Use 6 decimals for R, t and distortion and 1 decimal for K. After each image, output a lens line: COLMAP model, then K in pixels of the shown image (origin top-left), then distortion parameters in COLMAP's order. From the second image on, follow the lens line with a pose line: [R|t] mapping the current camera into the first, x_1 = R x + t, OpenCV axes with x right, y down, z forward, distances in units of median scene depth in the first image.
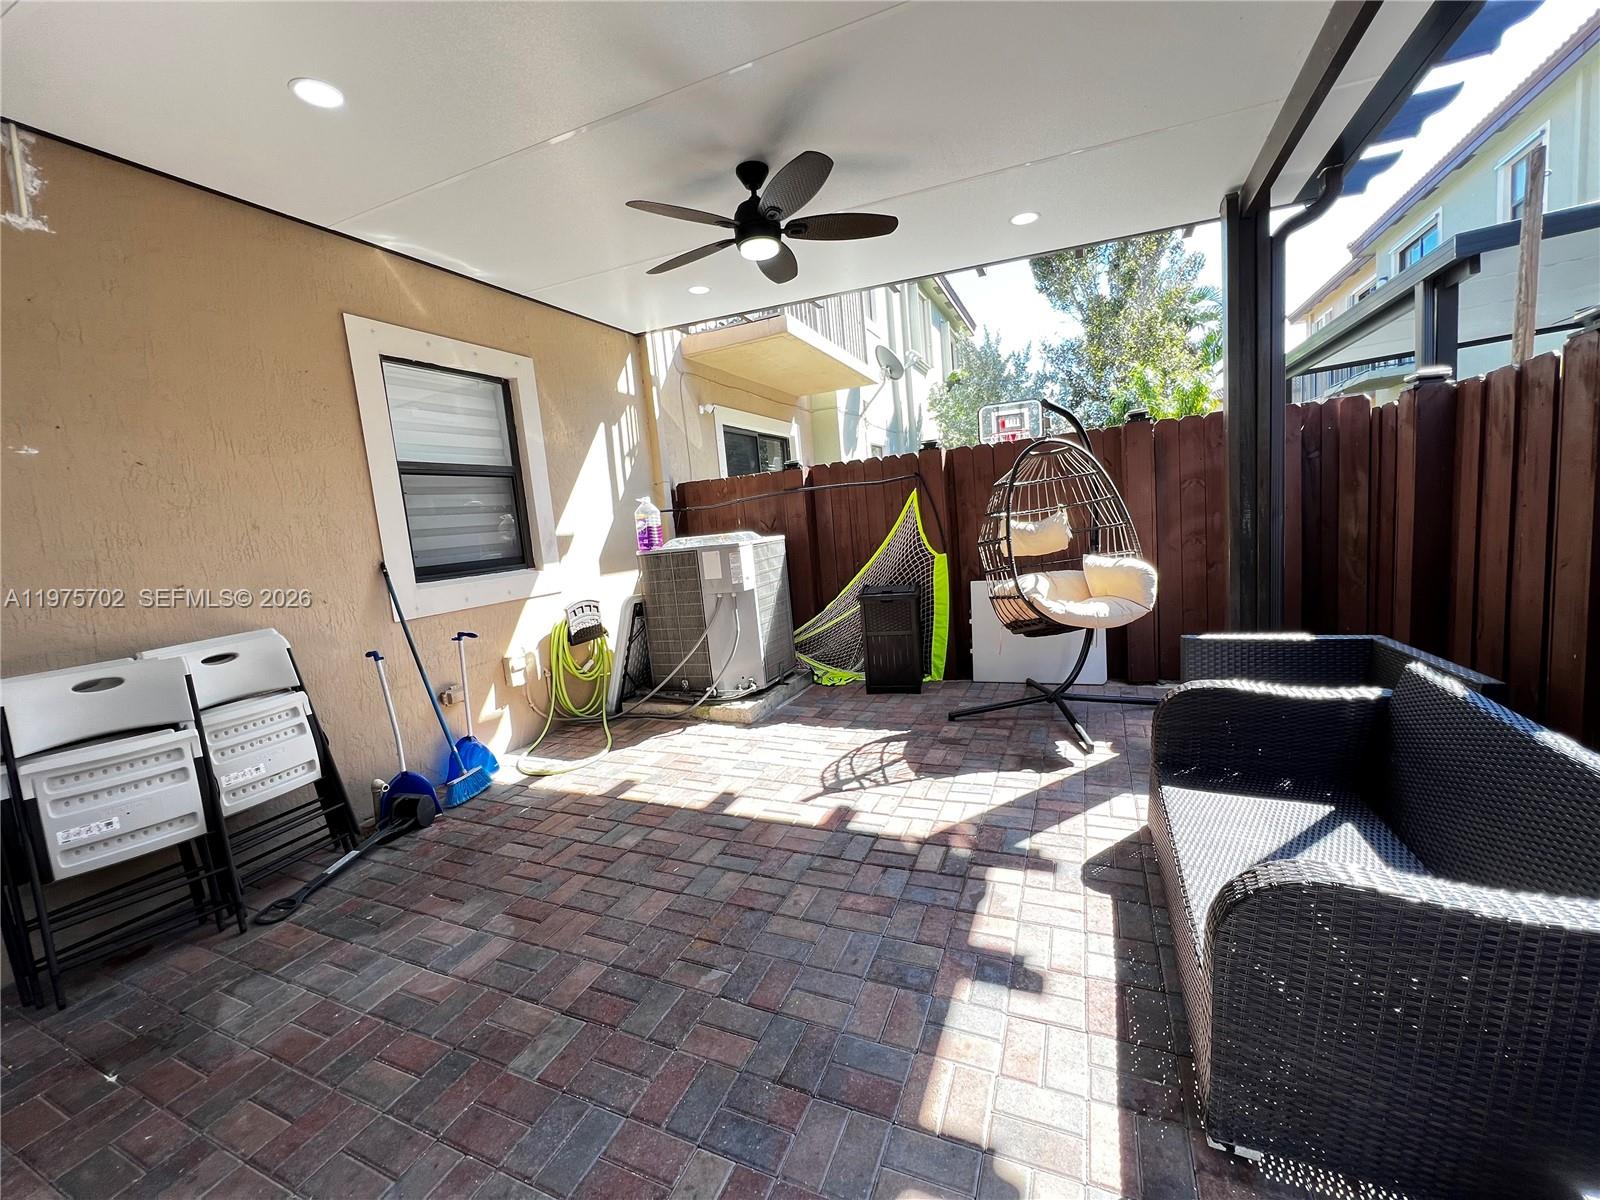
lens RADIAL K [[641.2, 0, 799.5], [0, 641.2, 594.7], [0, 0, 1]] dist [-0.004093, -0.000280]
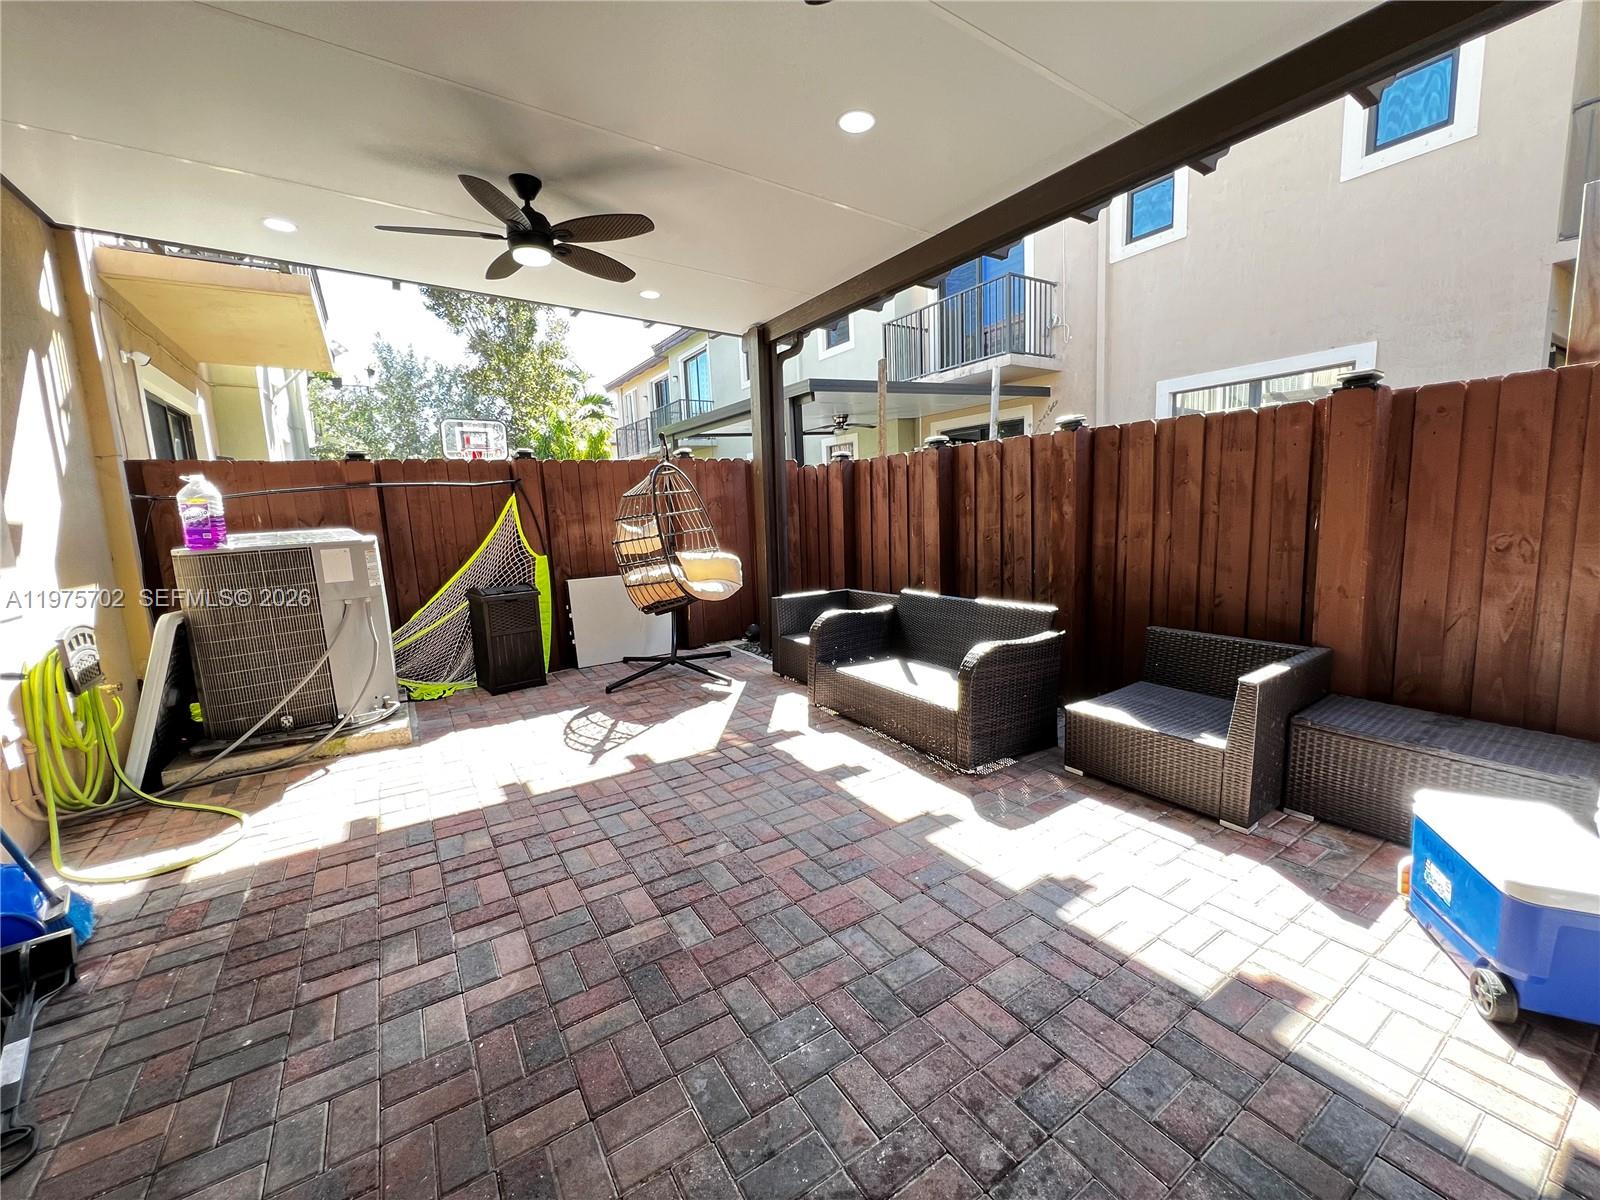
lens RADIAL K [[641.2, 0, 798.3], [0, 641.2, 595.3], [0, 0, 1]] dist [-0.004093, -0.000280]
pose [[0.546871, -0.051484, 0.835632, -0.598585], [0.089396, 0.995992, 0.002860, 0.051527], [-0.832430, 0.073138, 0.549282, 0.064265]]
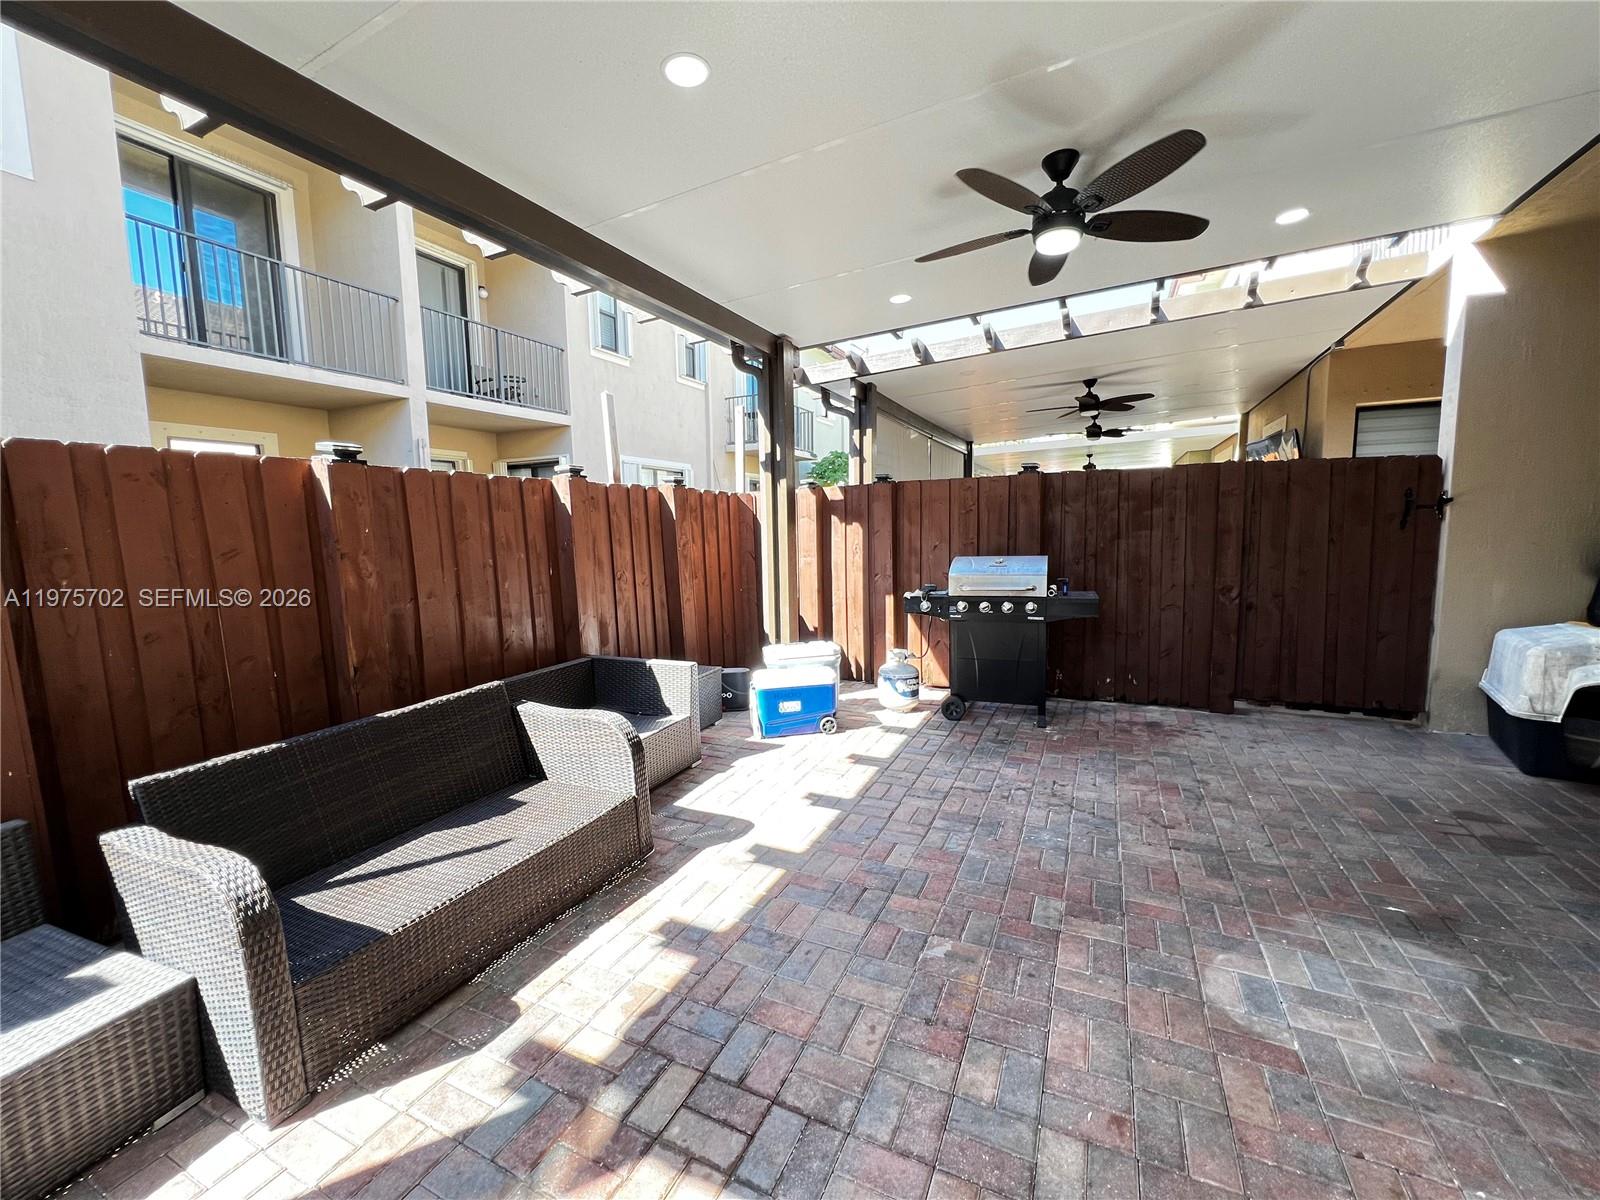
lens RADIAL K [[641.2, 0, 797.5], [0, 641.2, 596.5], [0, 0, 1]] dist [-0.004093, -0.000280]
pose [[-0.993420, 0.106225, 0.042804, -0.002852], [0.113154, 0.968061, 0.223727, -0.134198], [-0.017671, 0.227098, -0.973711, 1.034947]]
